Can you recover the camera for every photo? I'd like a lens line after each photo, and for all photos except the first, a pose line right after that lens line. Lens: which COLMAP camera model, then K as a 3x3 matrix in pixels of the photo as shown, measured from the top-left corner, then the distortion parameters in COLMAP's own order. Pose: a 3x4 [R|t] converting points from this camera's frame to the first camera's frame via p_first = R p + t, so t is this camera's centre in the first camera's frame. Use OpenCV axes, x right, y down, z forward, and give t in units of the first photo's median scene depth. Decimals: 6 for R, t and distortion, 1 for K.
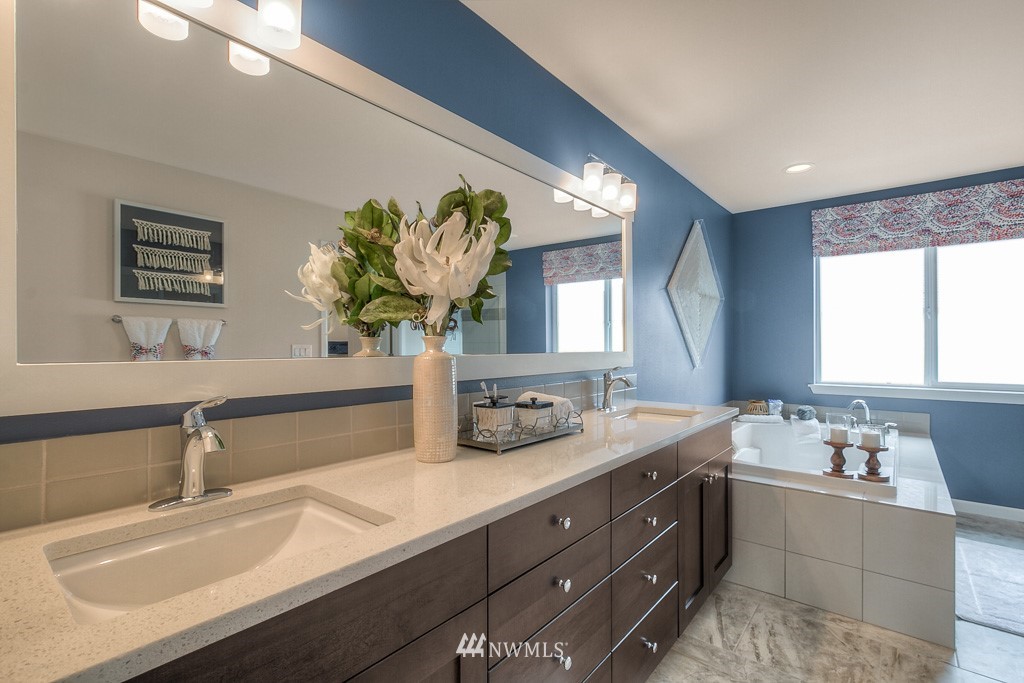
lens RADIAL K [[475.1, 0, 508.0], [0, 475.1, 348.8], [0, 0, 1]] dist [-0.000980, 0.000168]
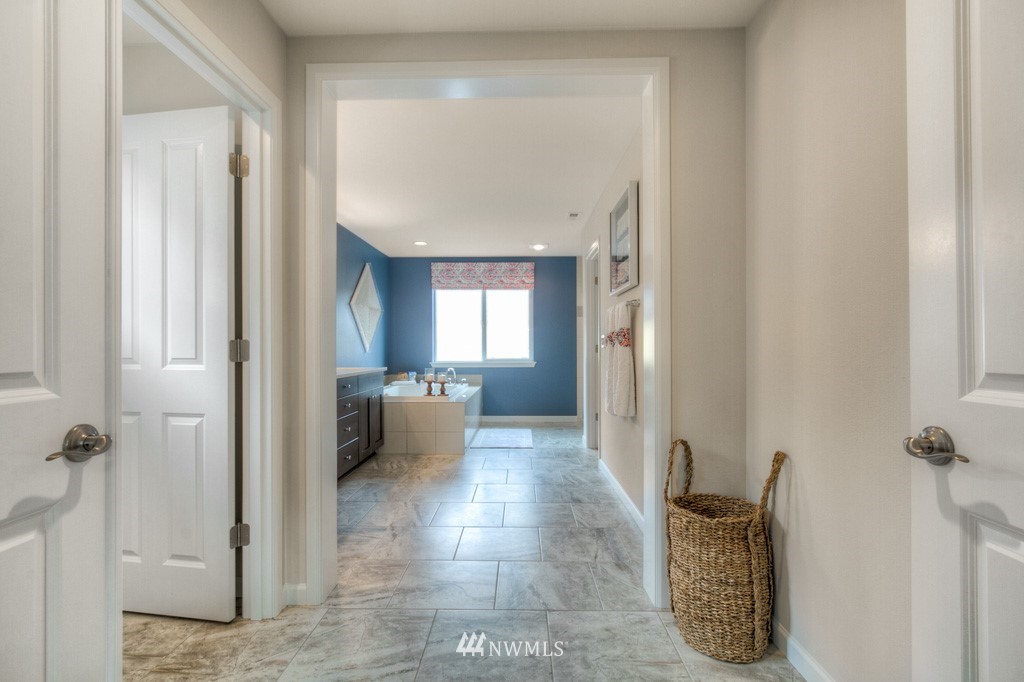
lens RADIAL K [[475.1, 0, 508.0], [0, 475.1, 348.3], [0, 0, 1]] dist [-0.000980, 0.000168]
pose [[0.788571, 0.001052, 0.614942, -0.226858], [0.004738, 0.999958, -0.007787, 0.041148], [-0.614925, 0.009054, 0.788534, -0.588573]]
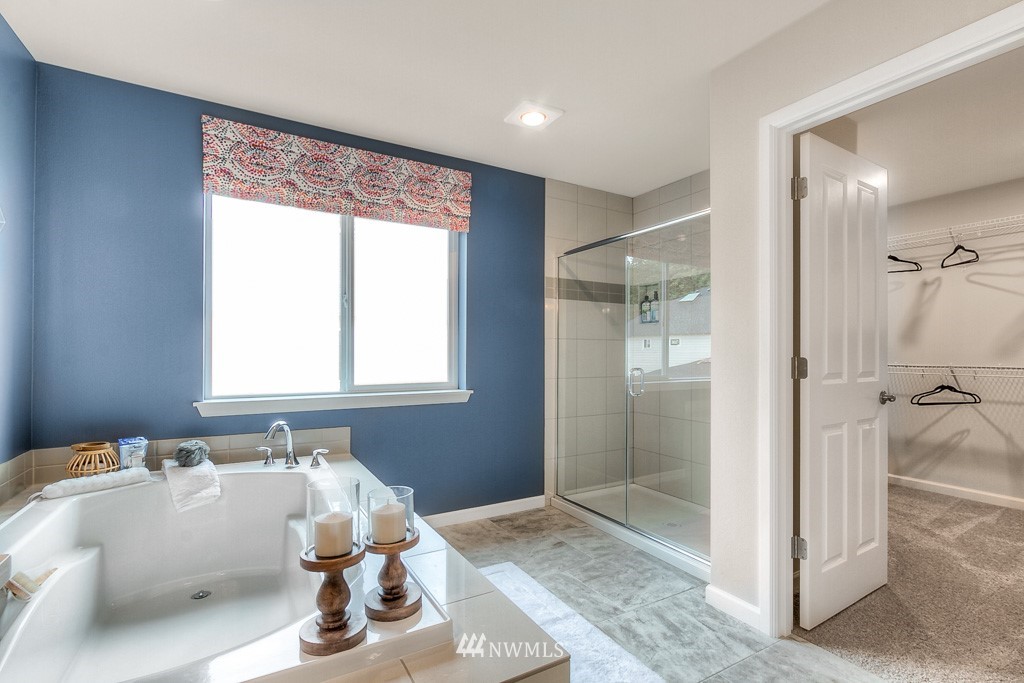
lens RADIAL K [[475.1, 0, 508.0], [0, 475.1, 348.8], [0, 0, 1]] dist [-0.000980, 0.000168]
pose [[0.353882, 0.012204, 0.935210, 0.232618], [-0.000796, 0.999918, -0.012747, 0.016328], [-0.935290, 0.003766, 0.353863, 0.456771]]
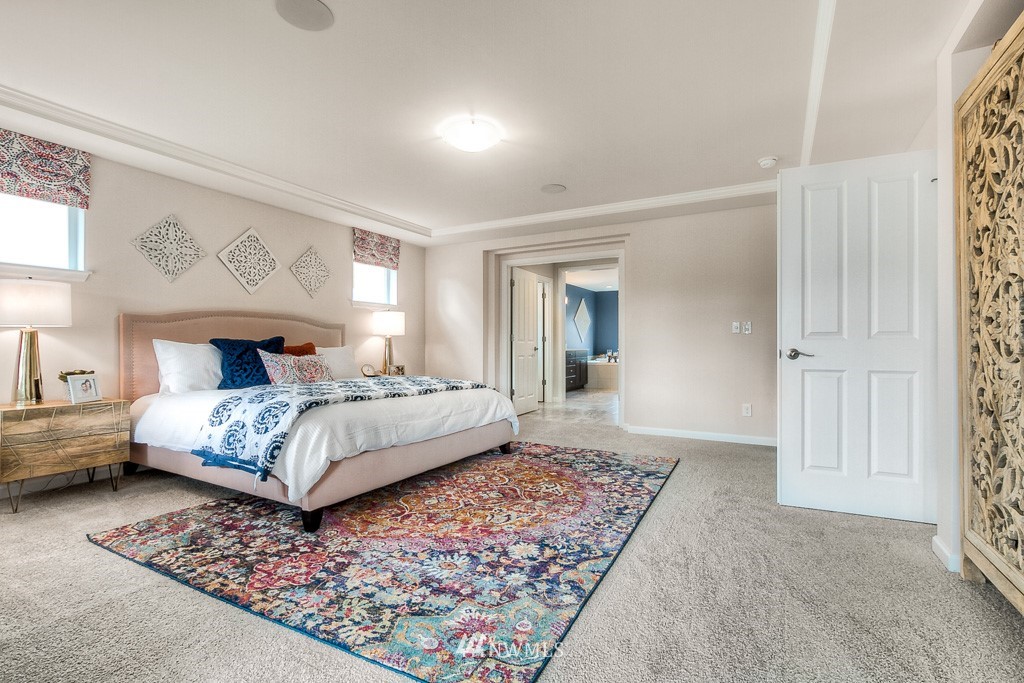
lens RADIAL K [[475.1, 0, 508.0], [0, 475.1, 348.8], [0, 0, 1]] dist [-0.000980, 0.000168]
pose [[0.983047, 0.003001, 0.183331, -0.694489], [-0.004484, 0.999960, 0.007678, 0.064664], [-0.183301, -0.008370, 0.983021, -2.098573]]
